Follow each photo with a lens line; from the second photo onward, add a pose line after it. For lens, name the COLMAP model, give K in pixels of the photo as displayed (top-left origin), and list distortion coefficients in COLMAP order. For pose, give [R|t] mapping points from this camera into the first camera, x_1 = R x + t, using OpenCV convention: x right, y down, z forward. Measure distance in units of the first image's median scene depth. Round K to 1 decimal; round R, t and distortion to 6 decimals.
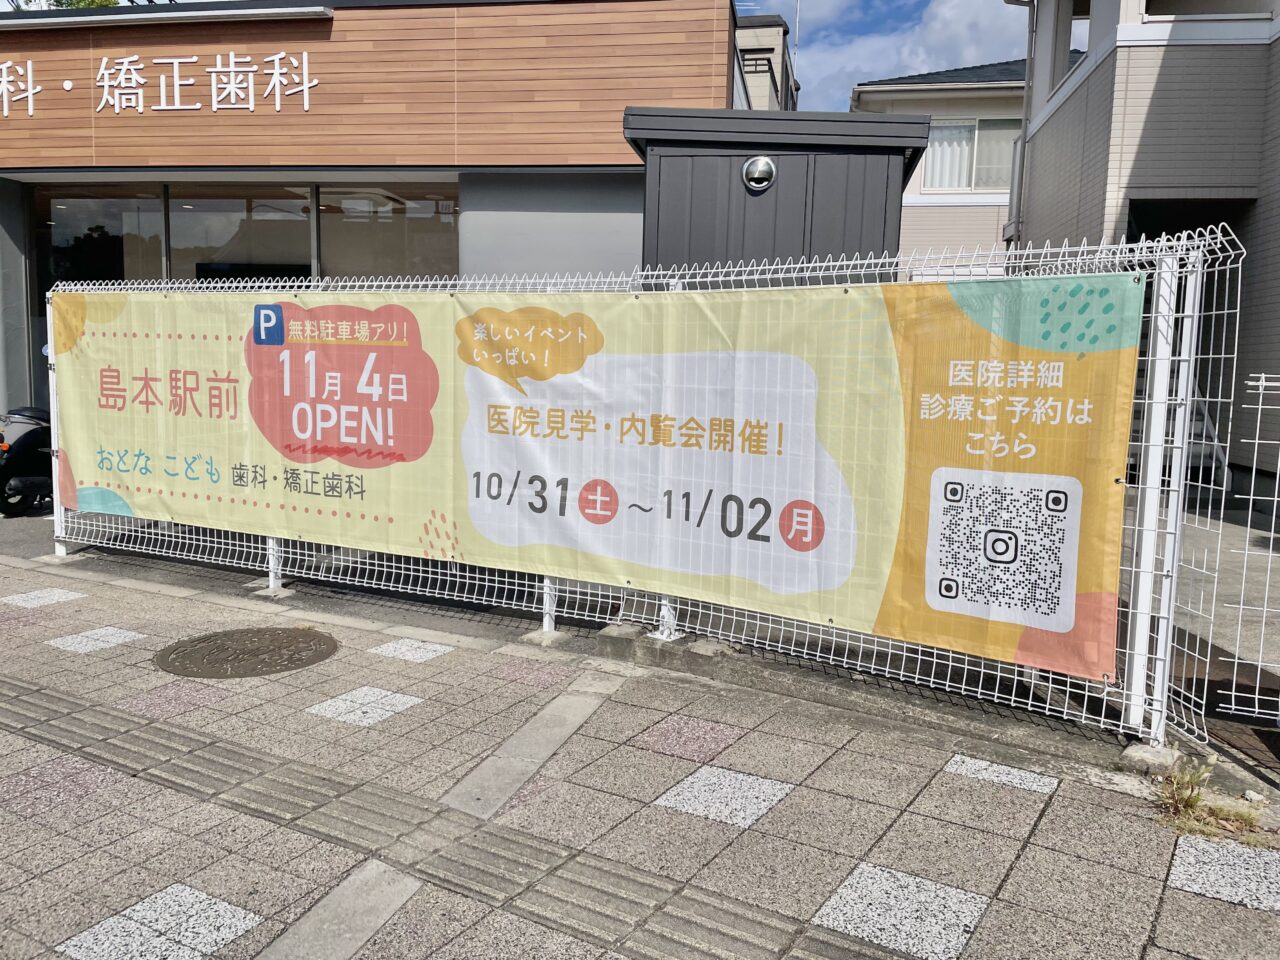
lens RADIAL K [[960.1, 0, 641.9], [0, 960.1, 466.3], [0, 0, 1]] dist [0.078564, -0.101473]
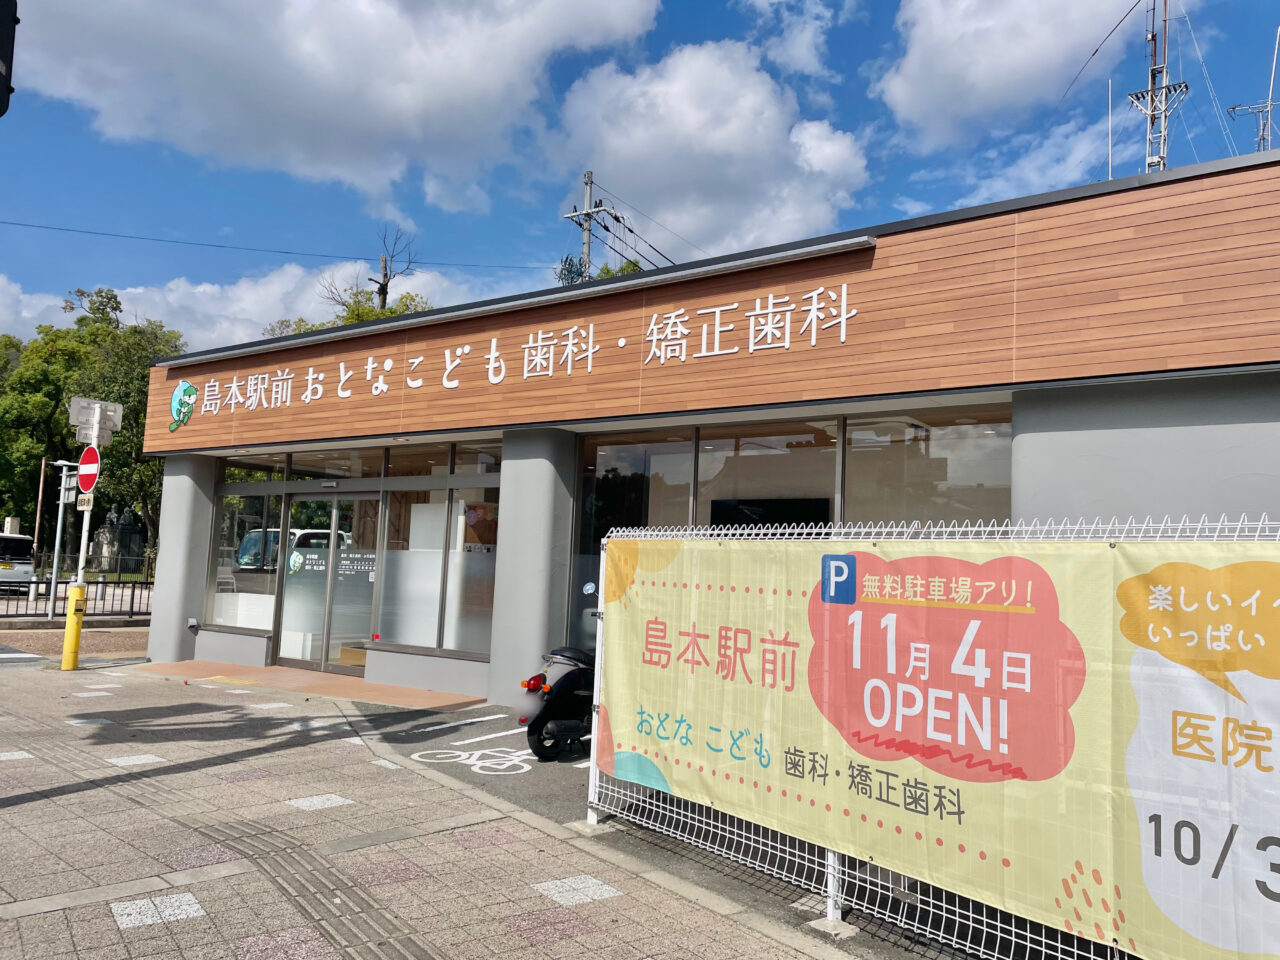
lens RADIAL K [[982.4, 0, 640.0], [0, 982.4, 480.0], [0, 0, 1]] dist [0.111543, -0.010171]
pose [[0.890008, -0.031889, -0.454828, -0.129737], [-0.067231, 0.977468, -0.200090, -0.042292], [0.450961, 0.208660, 0.867811, 0.153358]]
